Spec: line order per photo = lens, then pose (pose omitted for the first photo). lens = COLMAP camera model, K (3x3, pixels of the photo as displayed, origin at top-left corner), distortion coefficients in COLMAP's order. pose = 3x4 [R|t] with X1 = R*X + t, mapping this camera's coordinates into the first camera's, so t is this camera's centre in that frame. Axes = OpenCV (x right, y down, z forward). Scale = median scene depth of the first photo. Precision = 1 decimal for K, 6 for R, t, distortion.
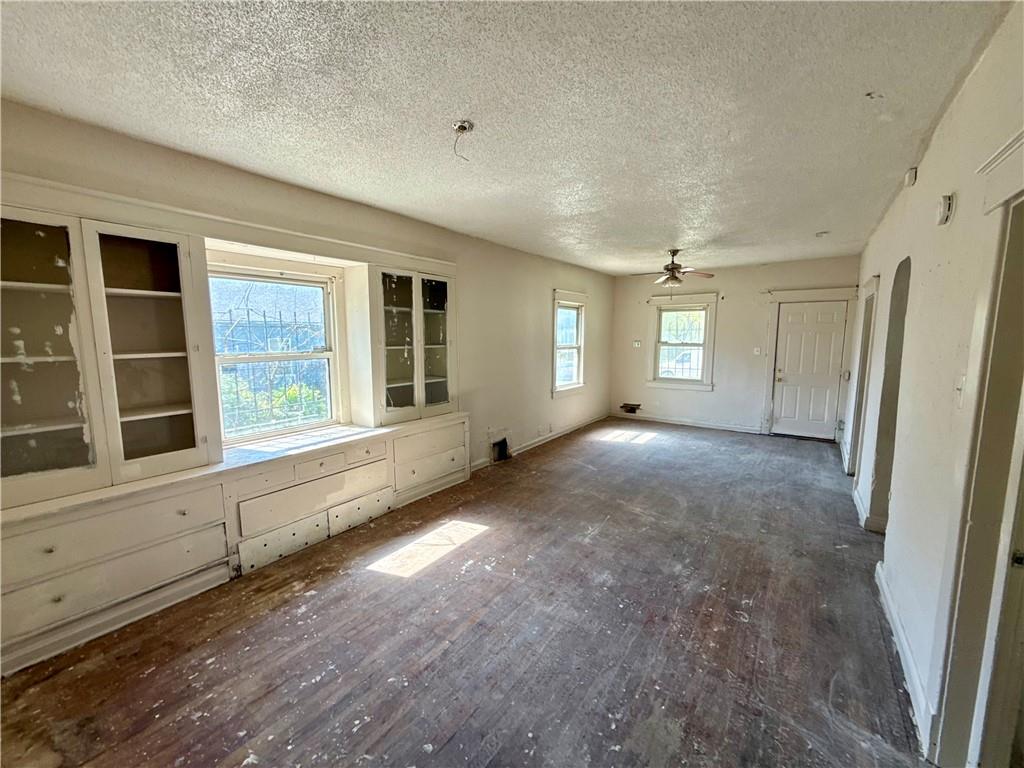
lens RADIAL K [[409.6, 0, 513.5], [0, 409.6, 382.7], [0, 0, 1]] dist [-0.001866, 0.000156]
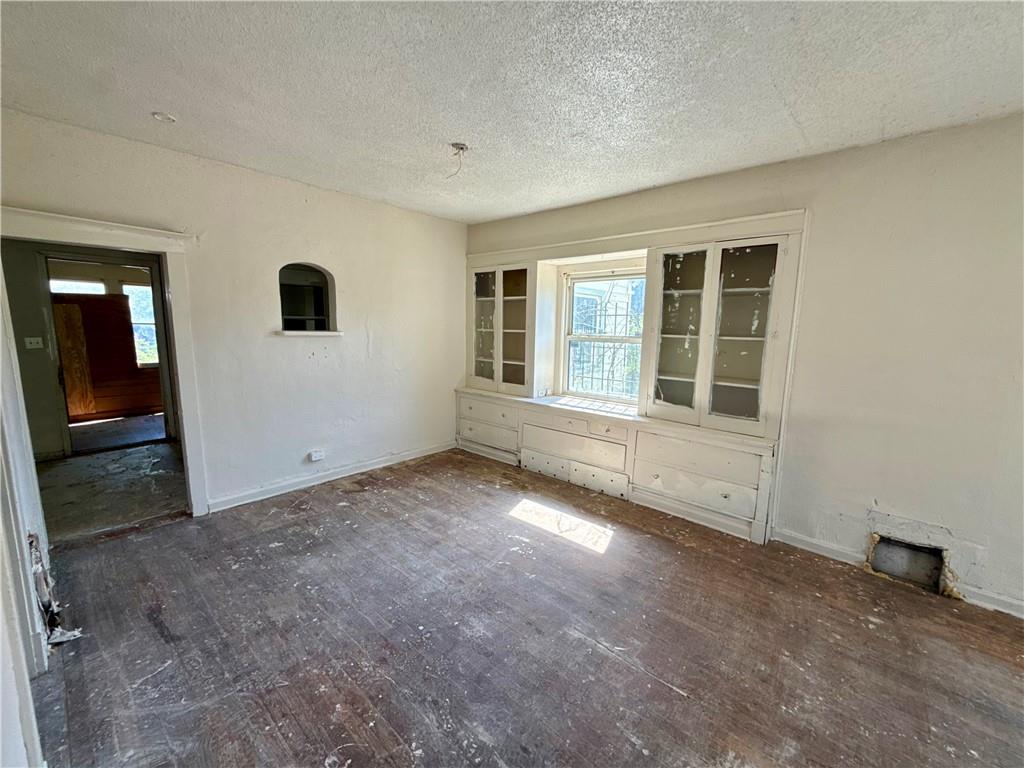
lens RADIAL K [[409.6, 0, 510.9], [0, 409.6, 384.7], [0, 0, 1]] dist [-0.001866, 0.000156]
pose [[-0.104121, 0.144877, -0.983956, 0.755311], [-0.133001, 0.978419, 0.158136, -0.089974], [0.985631, 0.147333, -0.082606, 0.874107]]
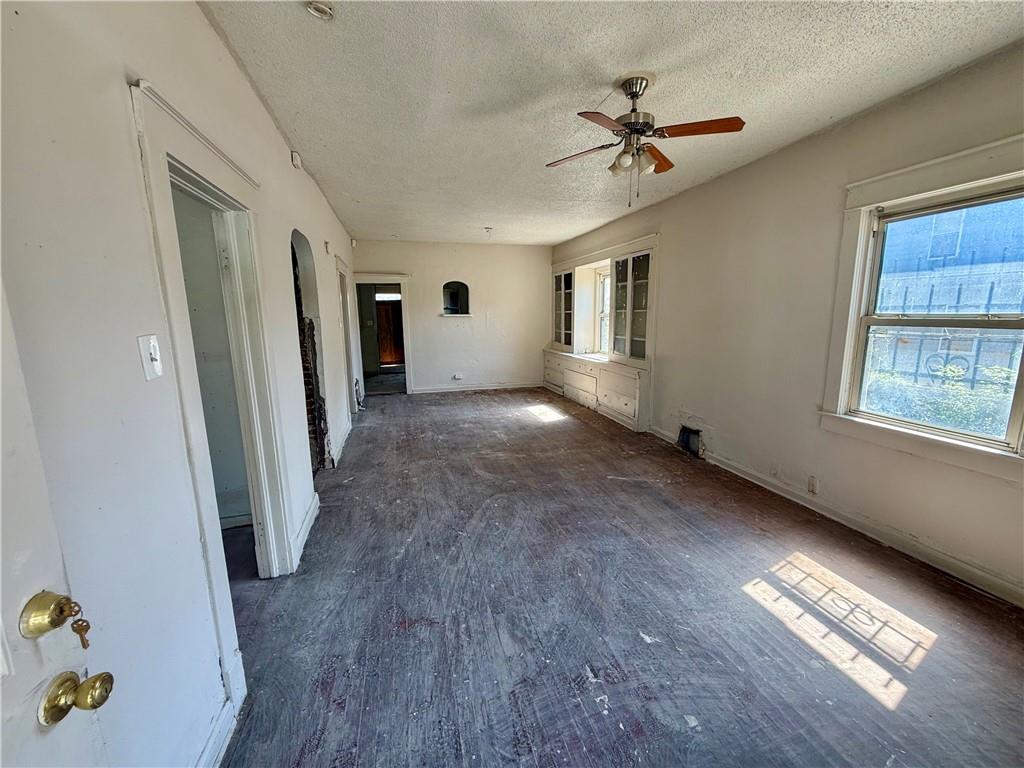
lens RADIAL K [[409.6, 0, 512.9], [0, 409.6, 384.5], [0, 0, 1]] dist [-0.001866, 0.000156]
pose [[-0.626547, 0.142333, -0.766277, 1.311199], [-0.078539, 0.966648, 0.243770, -0.187676], [0.775416, 0.212916, -0.594472, 1.926798]]
